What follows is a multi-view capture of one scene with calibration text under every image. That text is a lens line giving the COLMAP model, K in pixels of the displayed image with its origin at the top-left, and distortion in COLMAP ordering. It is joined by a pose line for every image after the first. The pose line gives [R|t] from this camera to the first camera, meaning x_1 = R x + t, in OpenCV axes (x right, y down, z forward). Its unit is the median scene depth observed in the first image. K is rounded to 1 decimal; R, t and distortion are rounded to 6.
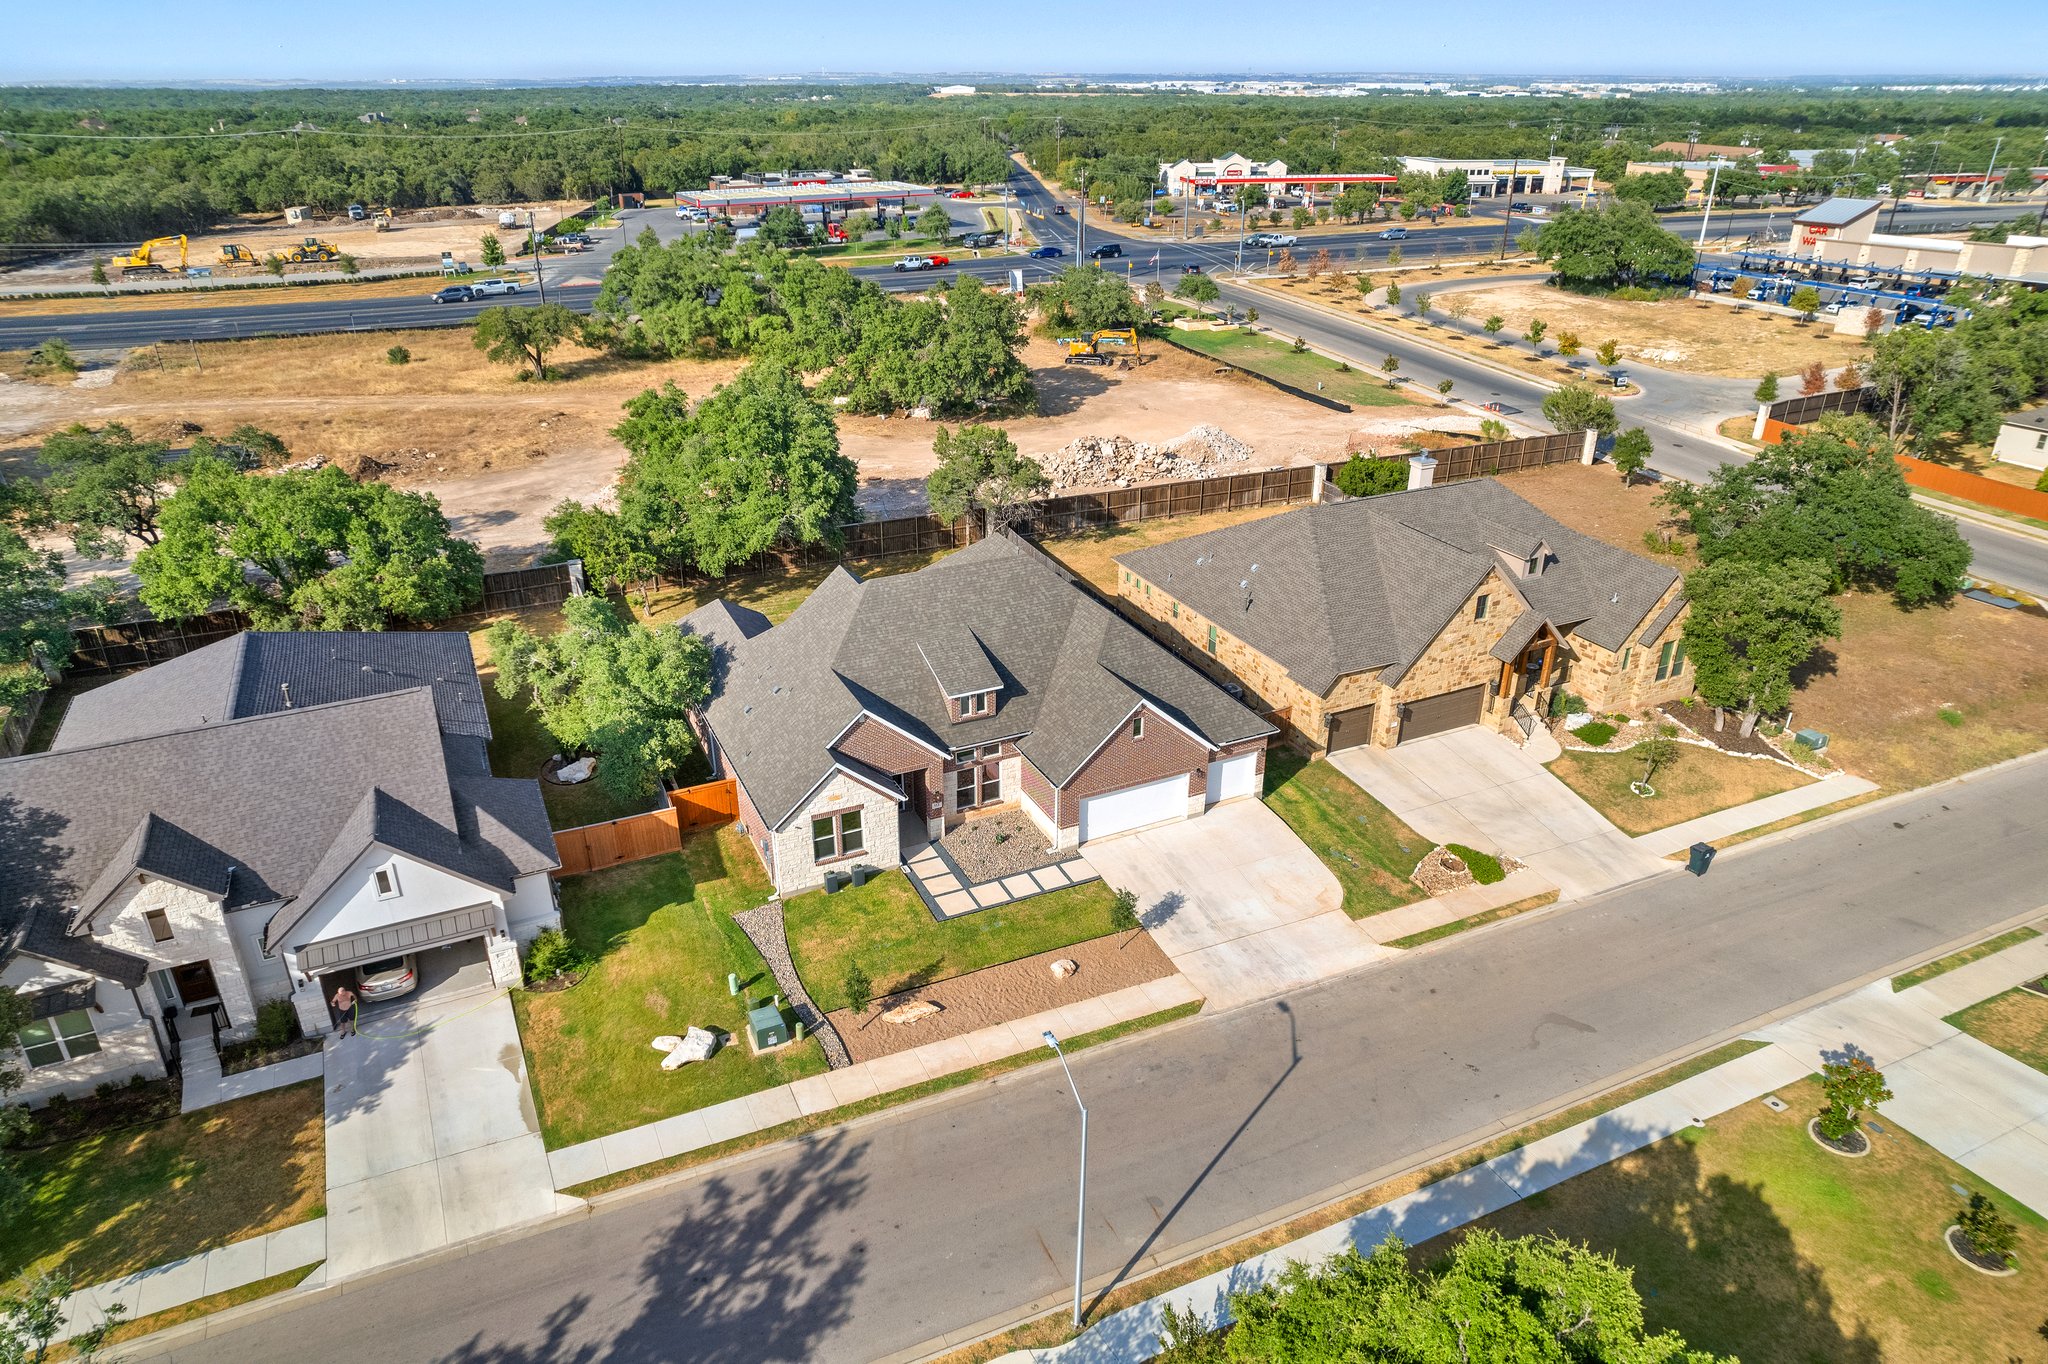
lens RADIAL K [[1322.5, 0, 1023.2], [0, 1322.5, 689.8], [0, 0, 1]] dist [-0.083377, 0.075245]
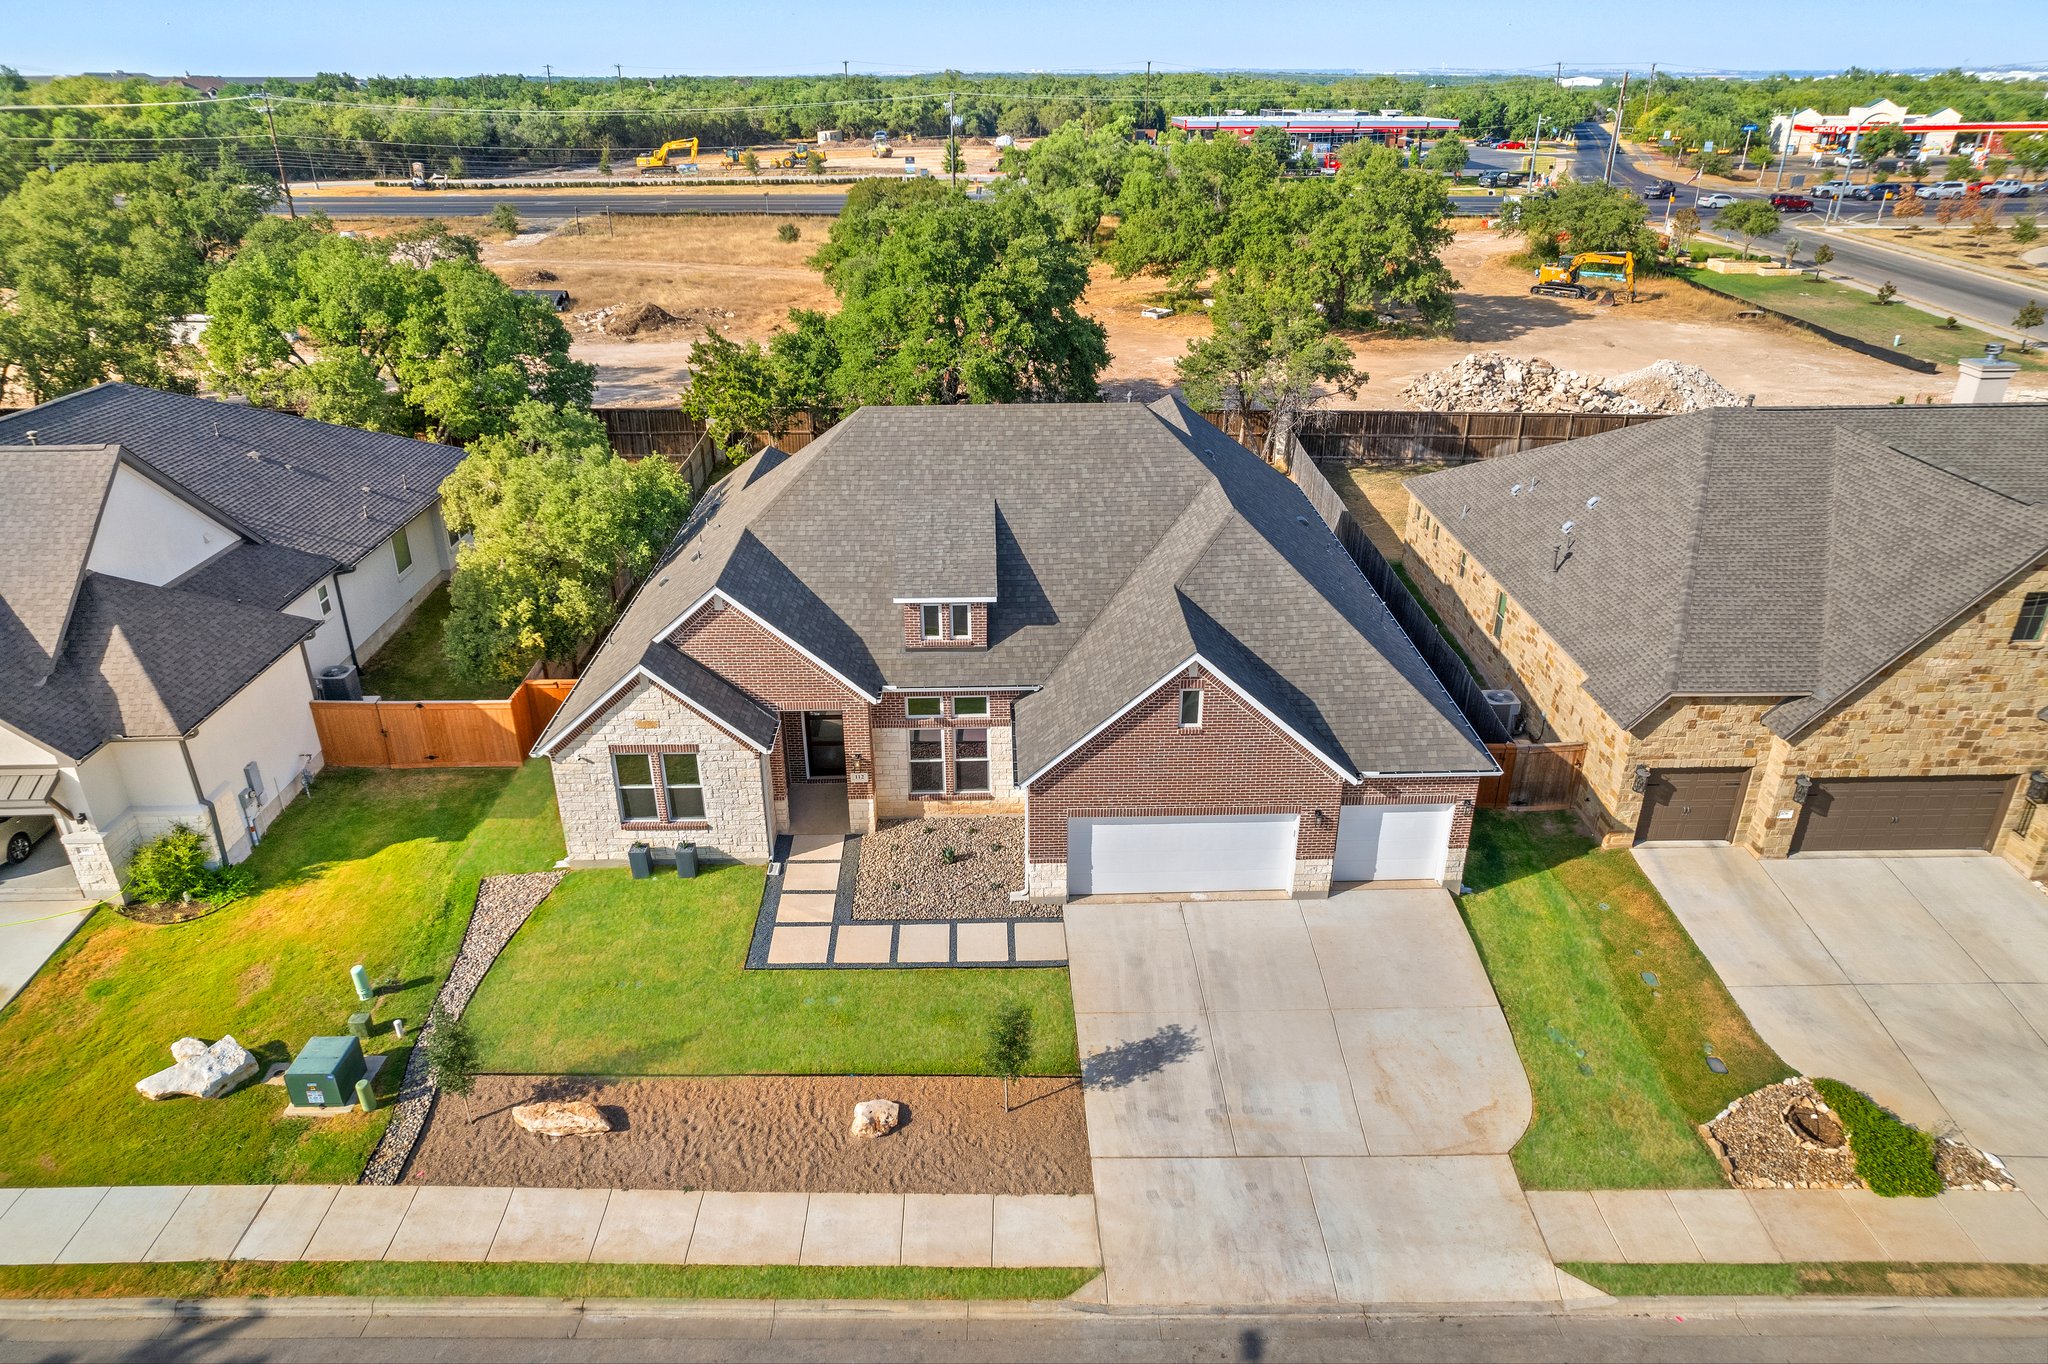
lens RADIAL K [[1322.5, 0, 1023.2], [0, 1322.5, 689.8], [0, 0, 1]] dist [-0.083377, 0.075245]
pose [[0.910753, 0.174862, -0.374103, 0.196739], [-0.174304, 0.984047, 0.035618, 0.012570], [0.374363, 0.032768, 0.926703, 0.423363]]
